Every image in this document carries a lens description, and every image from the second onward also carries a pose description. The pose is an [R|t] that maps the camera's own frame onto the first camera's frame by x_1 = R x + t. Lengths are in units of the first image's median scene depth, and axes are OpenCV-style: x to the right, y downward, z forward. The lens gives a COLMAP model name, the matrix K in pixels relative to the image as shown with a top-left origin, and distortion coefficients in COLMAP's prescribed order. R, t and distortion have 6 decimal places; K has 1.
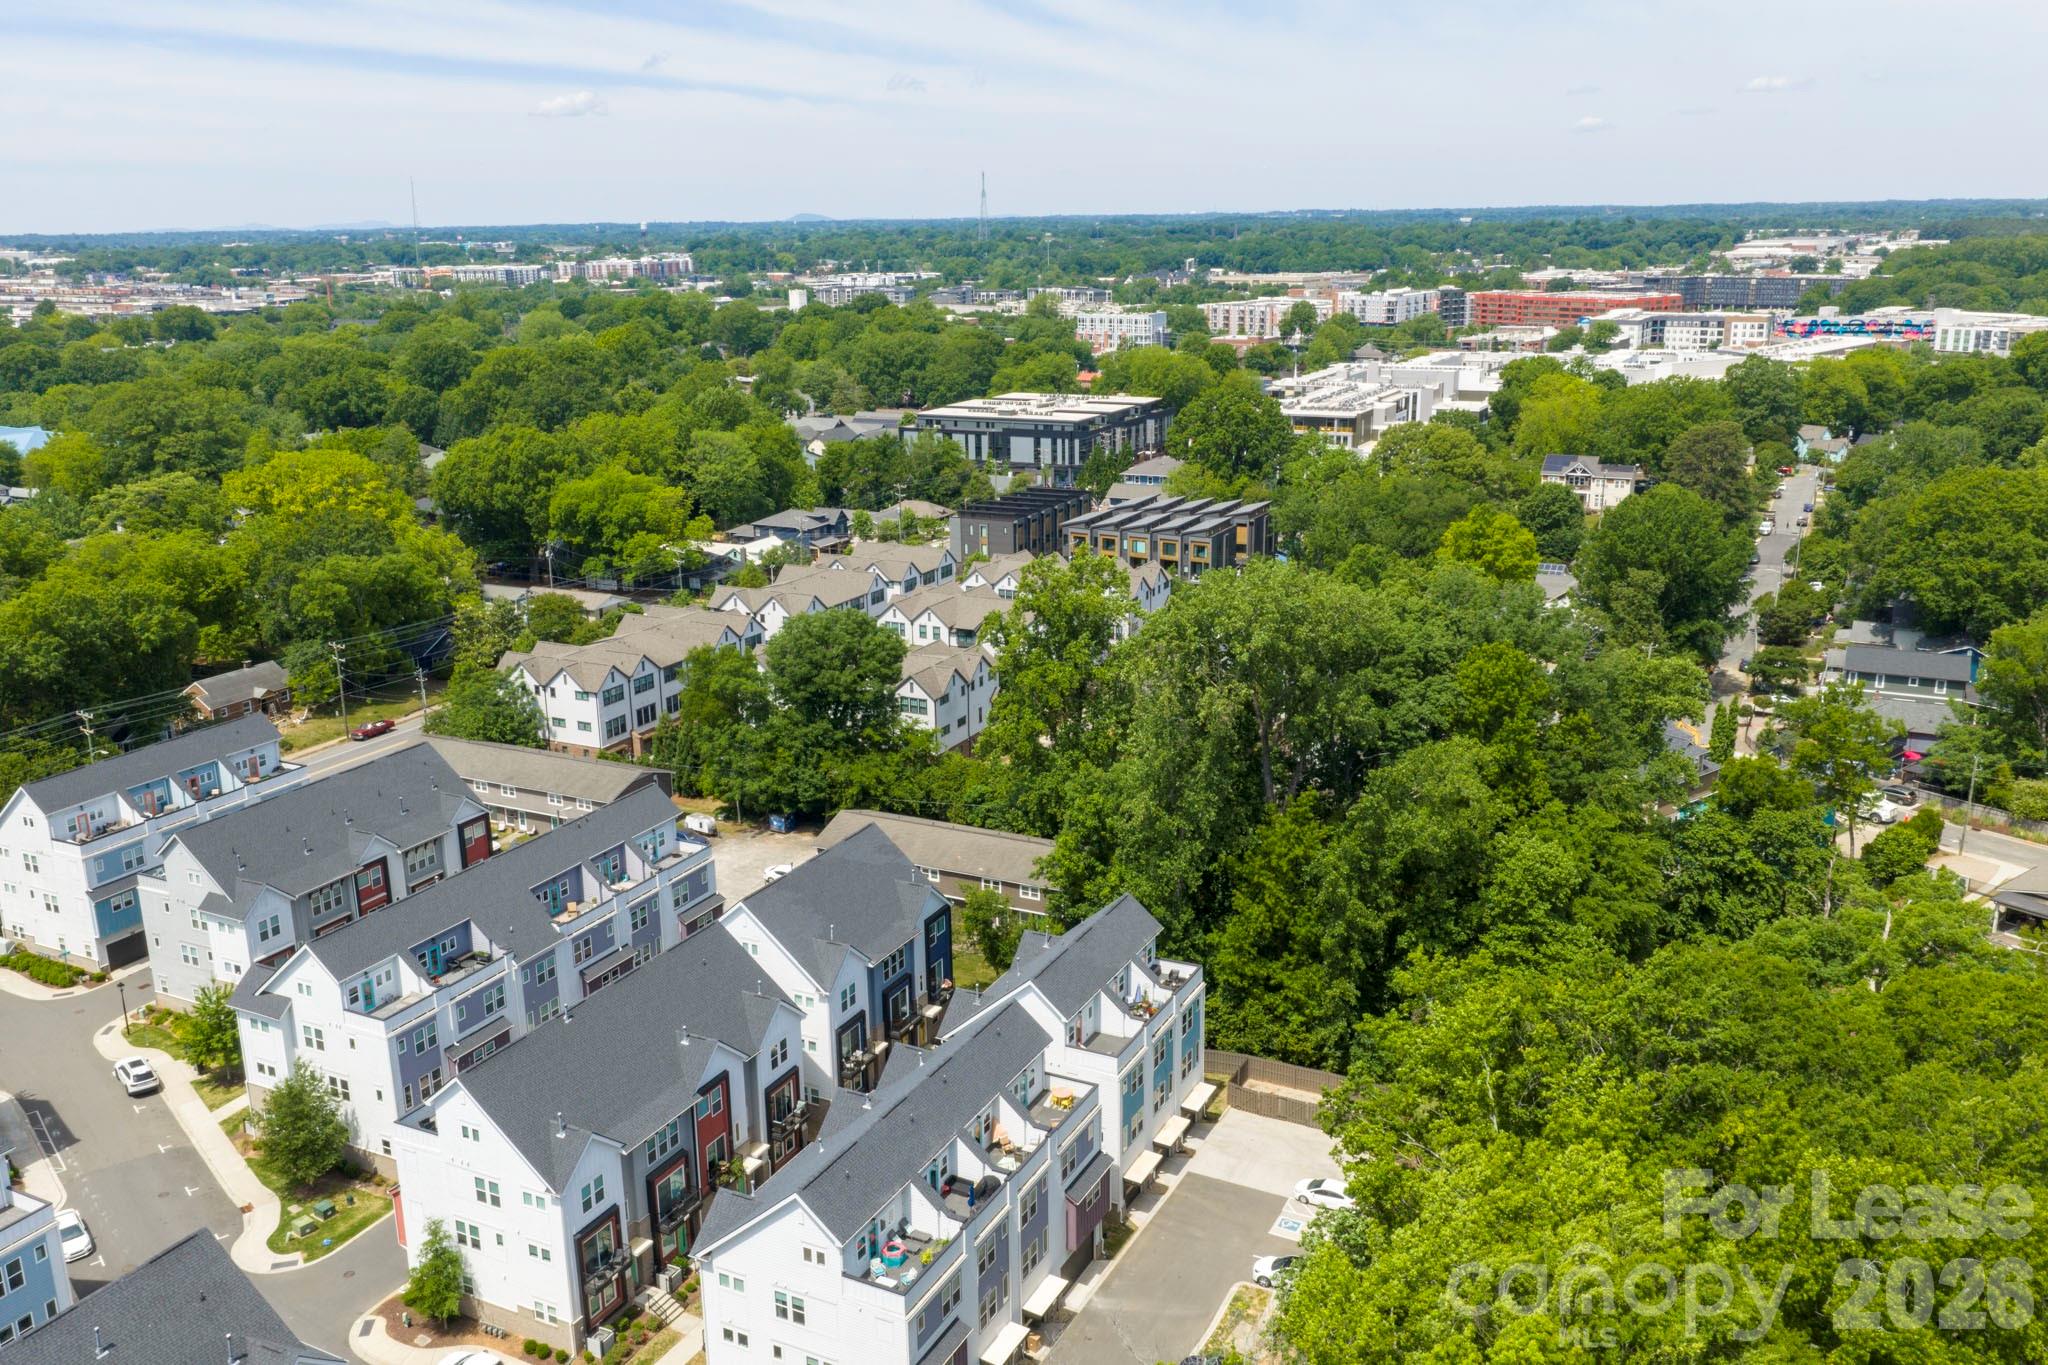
lens RADIAL K [[1685.9, 0, 1029.5], [0, 1685.9, 697.5], [0, 0, 1]] dist [0.019016, -0.038179]
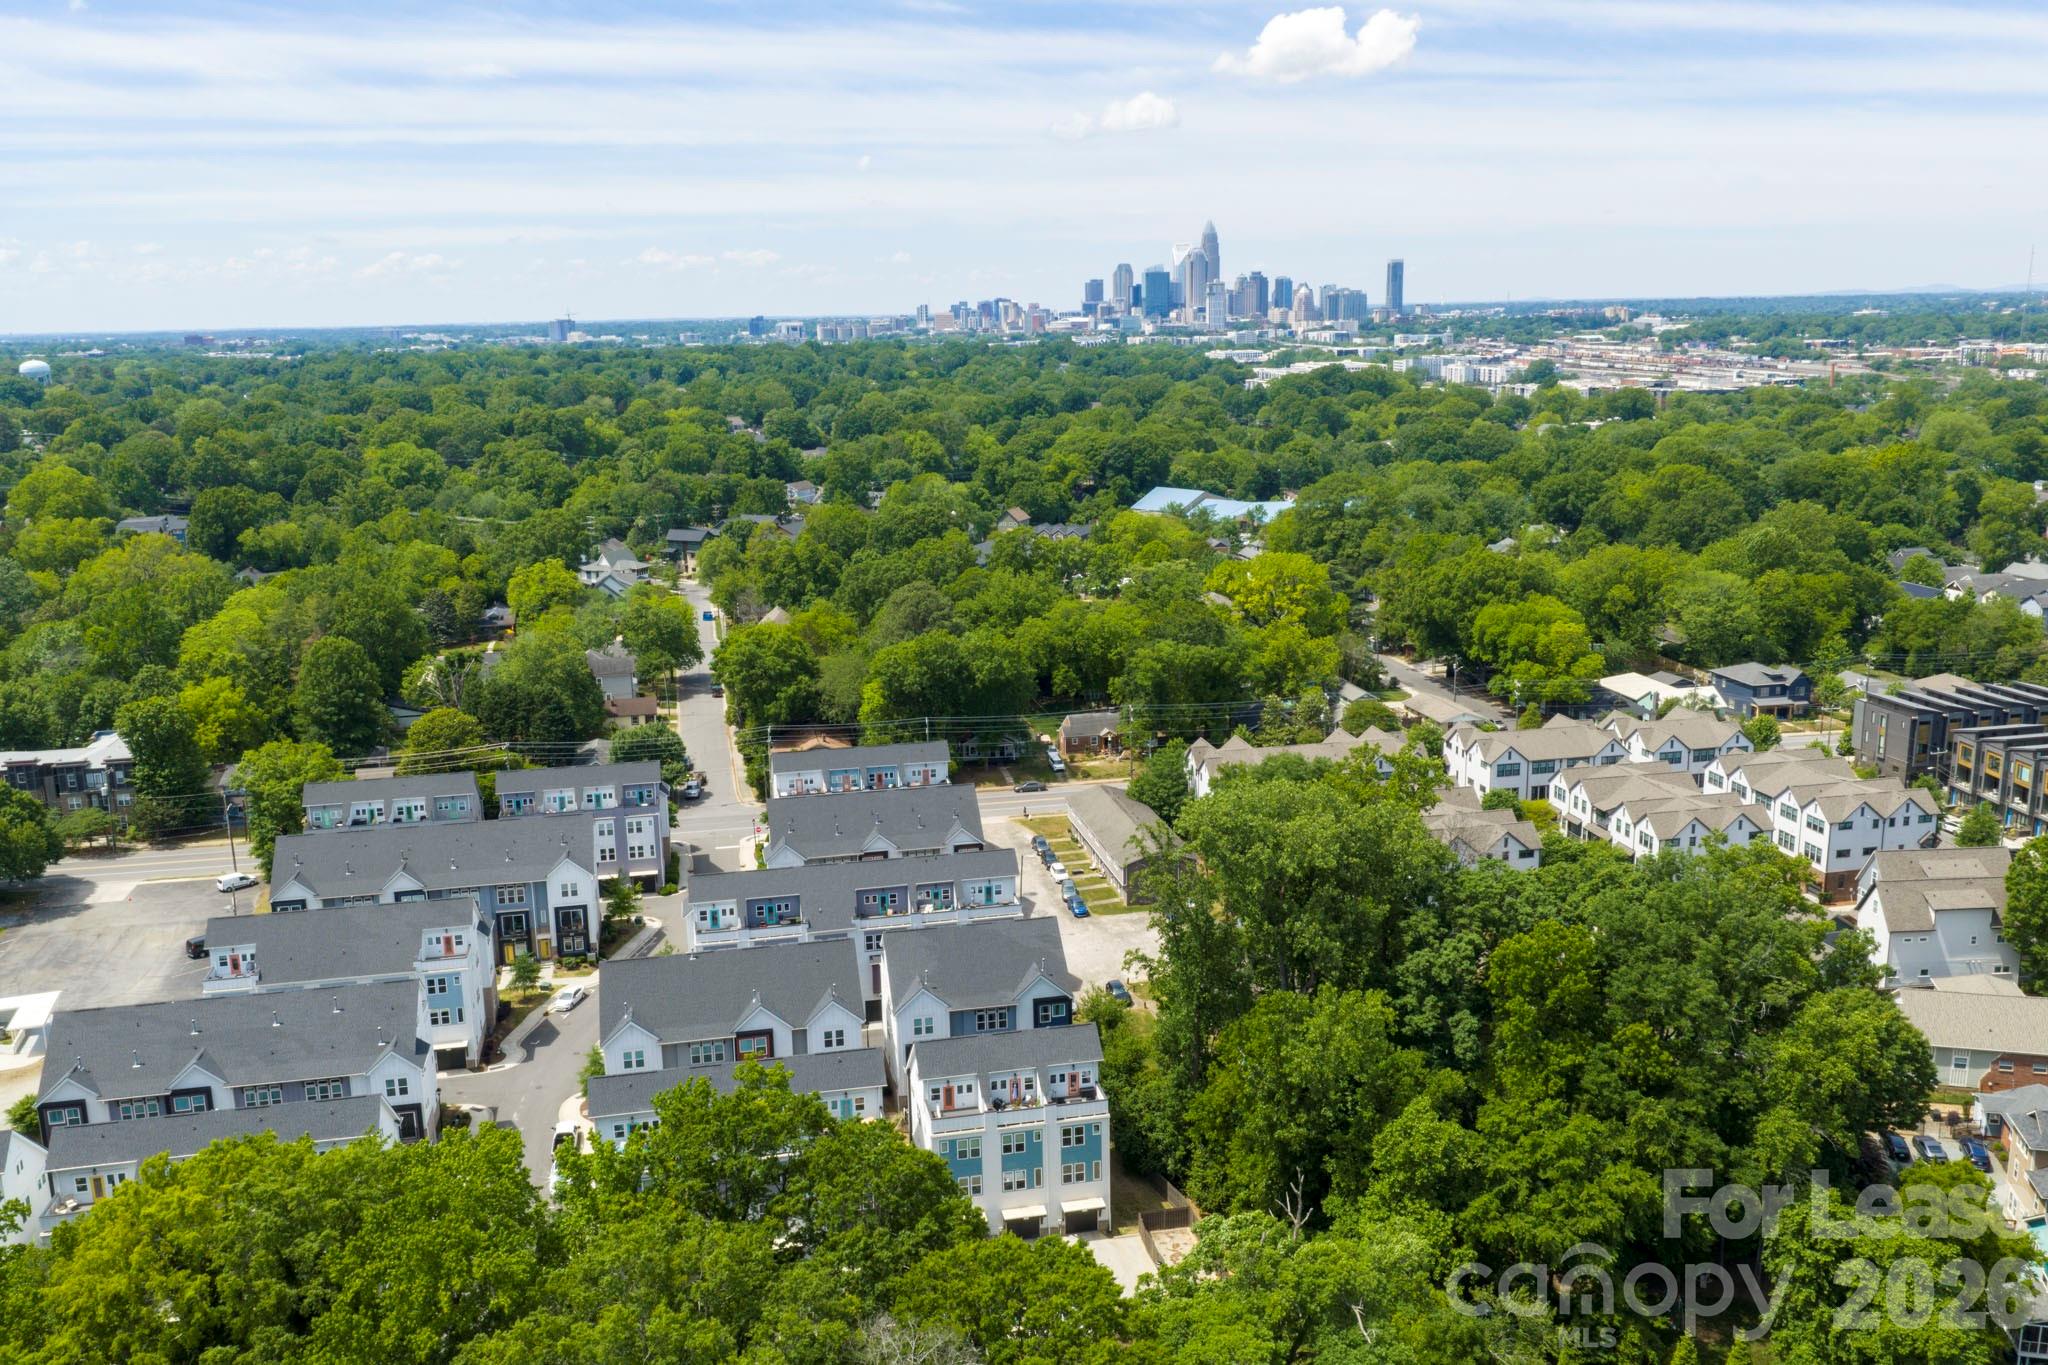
lens RADIAL K [[1685.9, 0, 1029.5], [0, 1685.9, 697.5], [0, 0, 1]] dist [0.019016, -0.038179]
pose [[0.625496, 0.181998, -0.758703, 0.442605], [-0.207800, 0.976151, 0.062844, -0.086735], [0.752046, 0.118350, 0.648398, 0.076607]]
